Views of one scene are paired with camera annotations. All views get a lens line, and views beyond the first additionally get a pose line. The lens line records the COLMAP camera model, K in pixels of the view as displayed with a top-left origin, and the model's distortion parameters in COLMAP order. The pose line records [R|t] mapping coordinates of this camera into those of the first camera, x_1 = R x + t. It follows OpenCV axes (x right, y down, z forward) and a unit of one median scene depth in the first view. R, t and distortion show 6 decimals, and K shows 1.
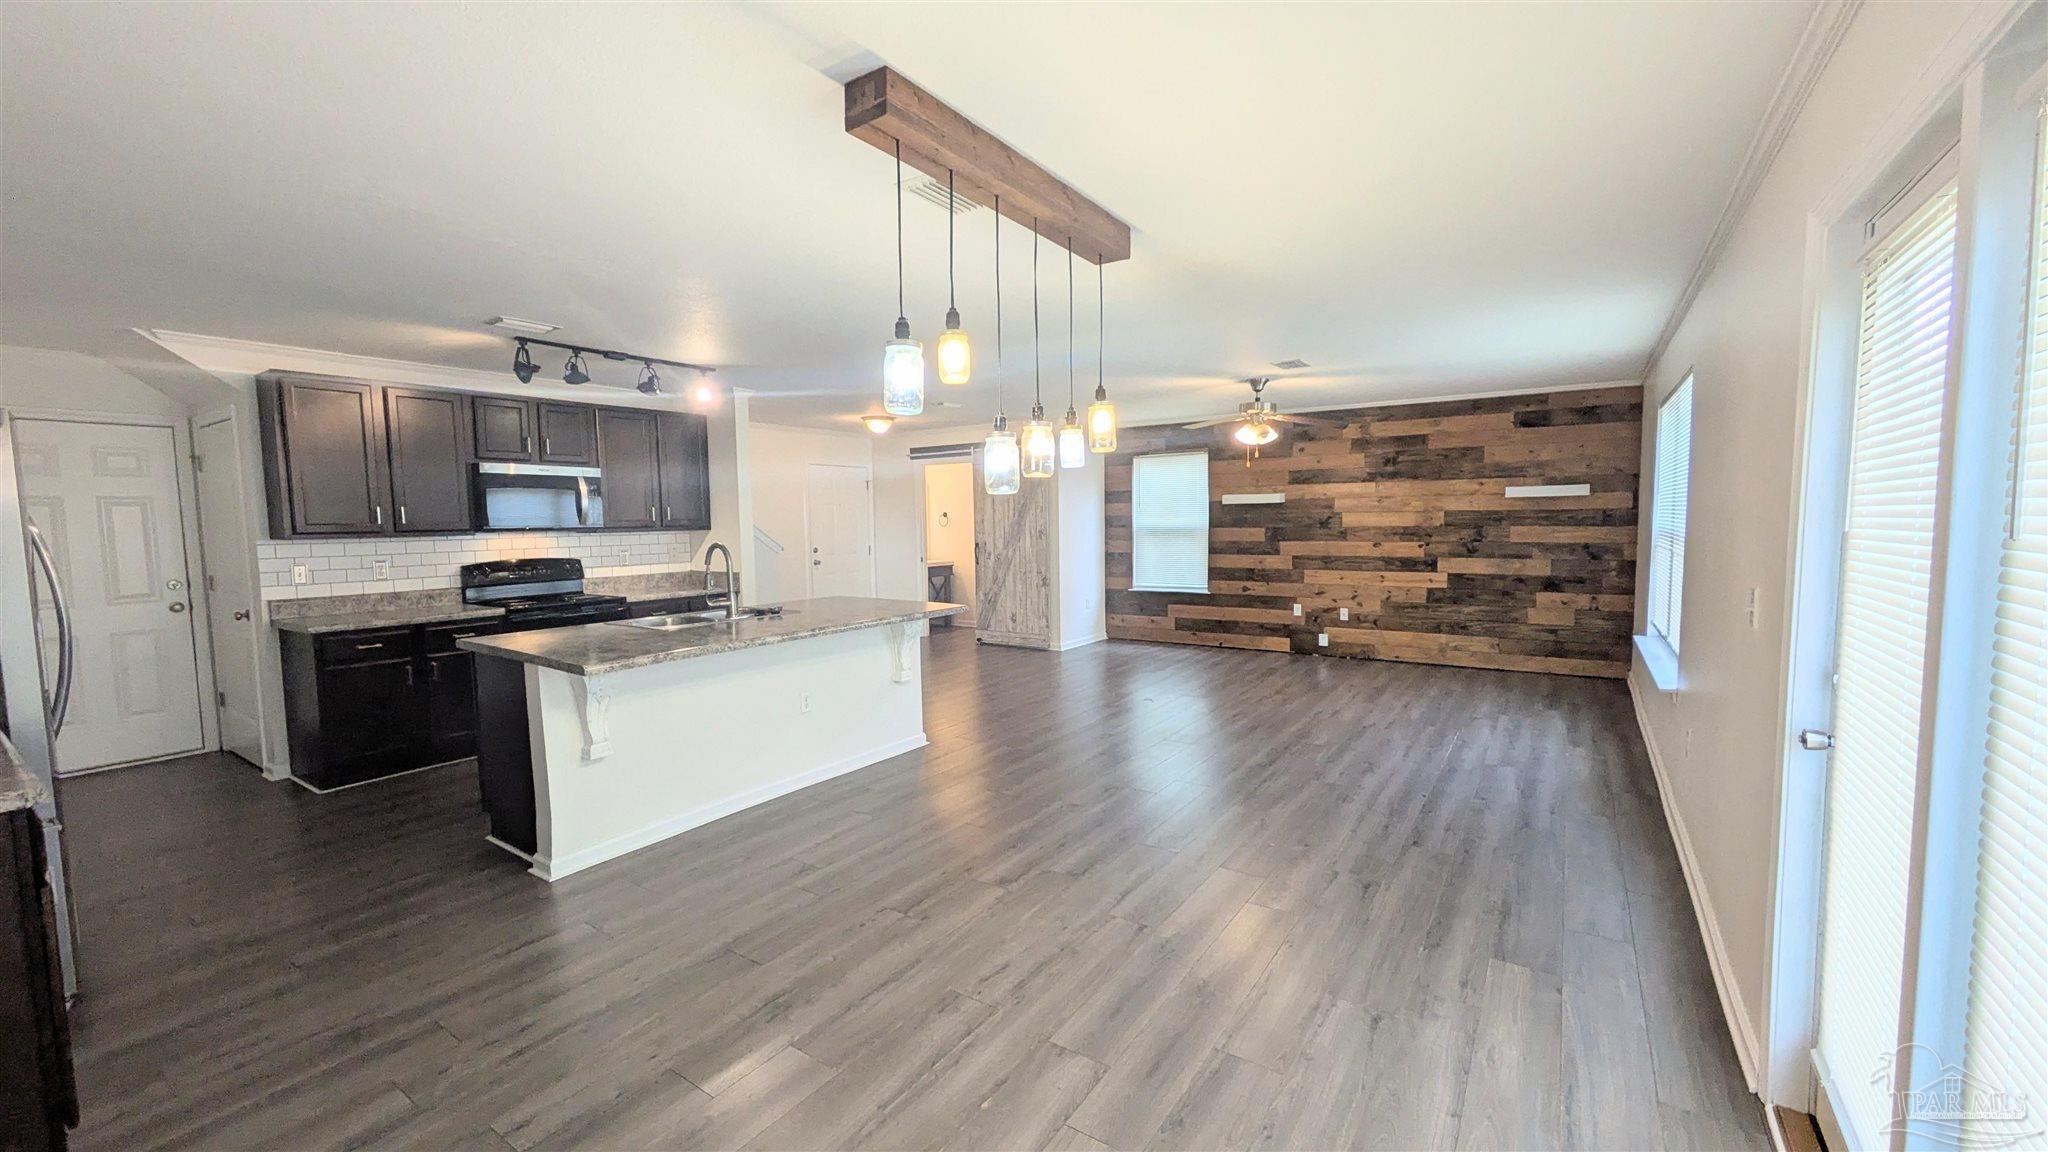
lens RADIAL K [[802.1, 0, 1031.1], [0, 802.1, 565.9], [0, 0, 1]] dist [-0.003917, 0.002161]
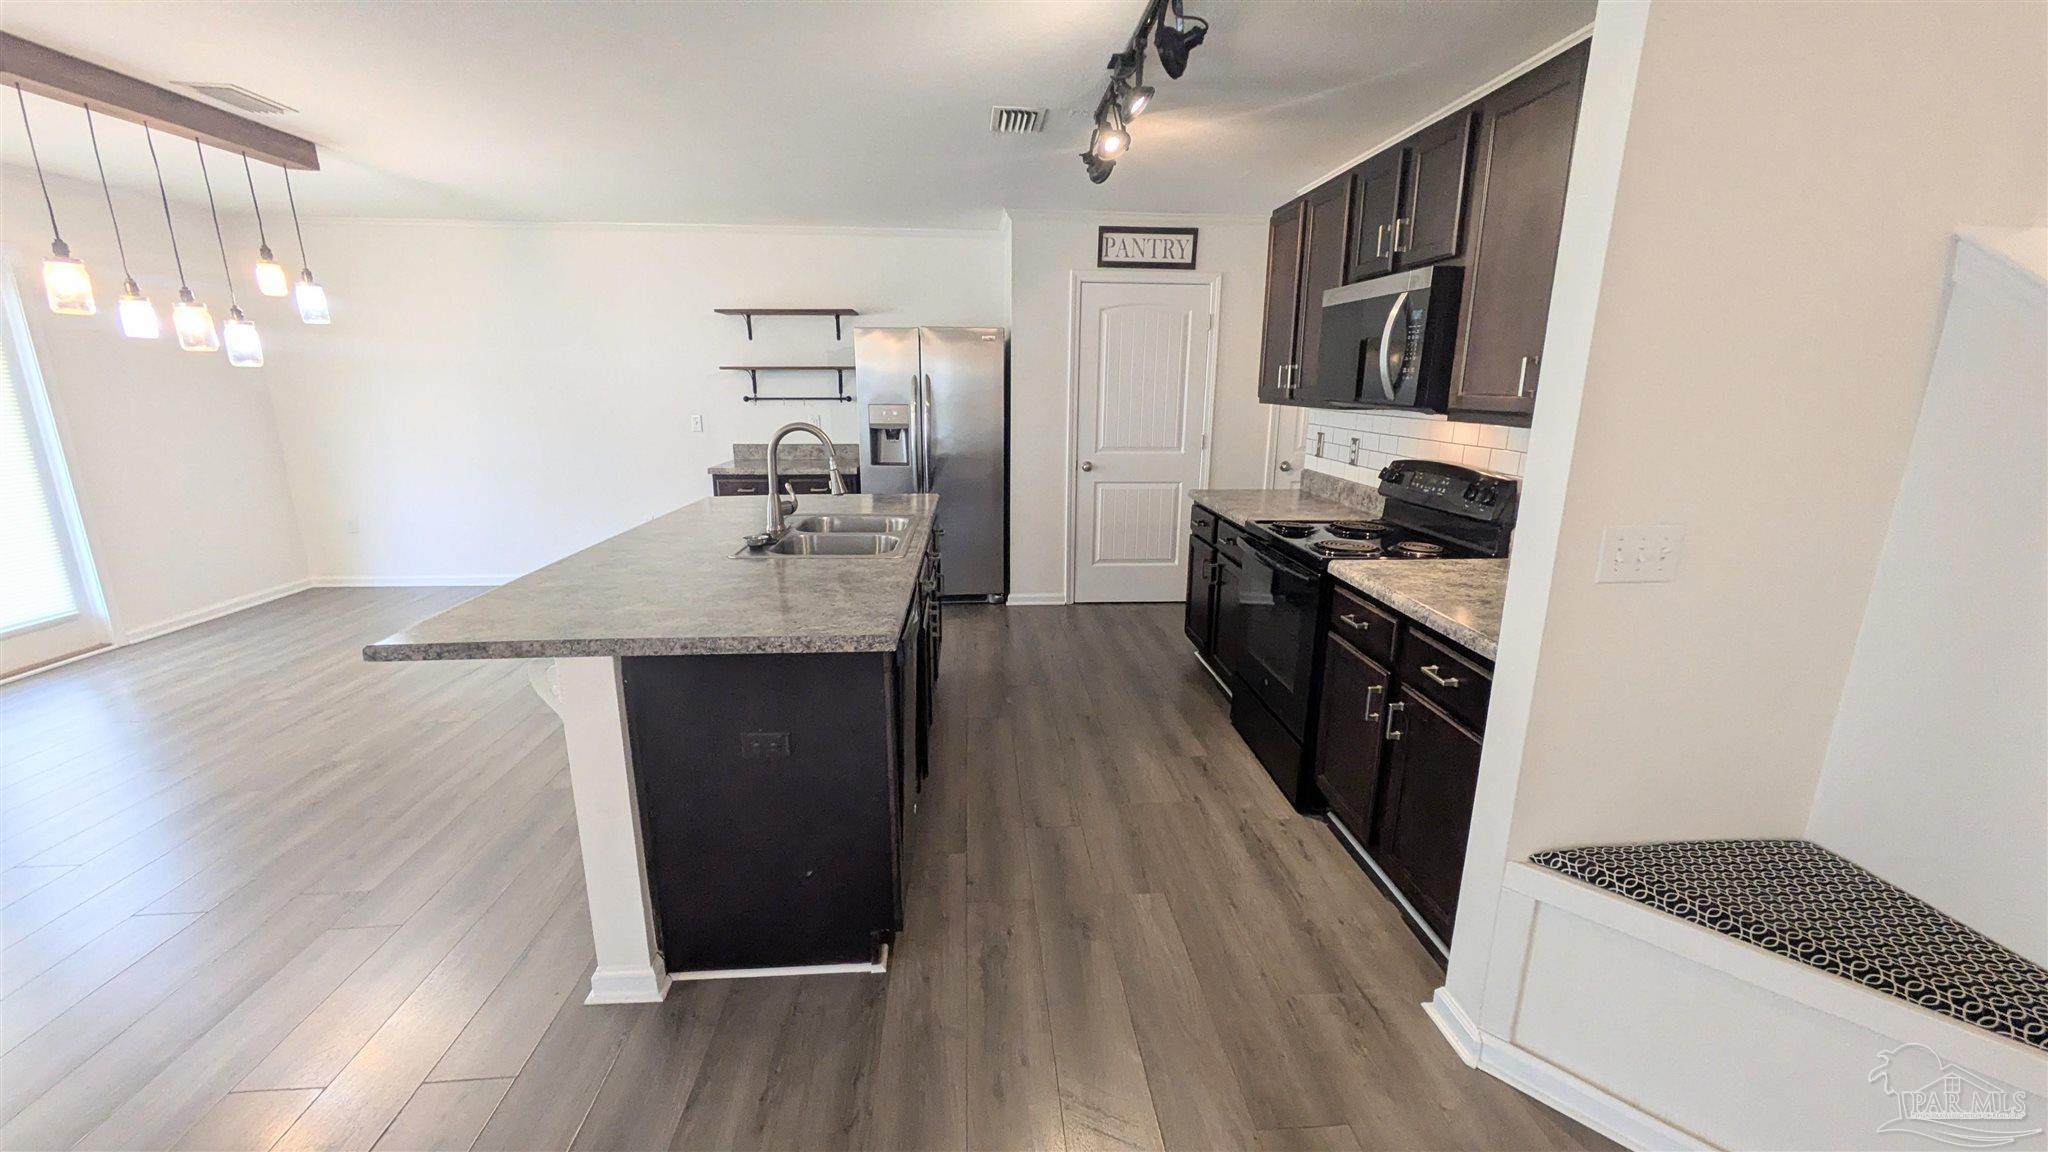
lens RADIAL K [[802.1, 0, 1029.2], [0, 802.1, 580.6], [0, 0, 1]] dist [-0.003917, 0.002161]
pose [[-0.784638, 0.159572, -0.599066, -0.071558], [-0.034958, 0.953381, 0.299737, -0.066940], [0.618968, 0.256127, -0.742481, 0.999901]]
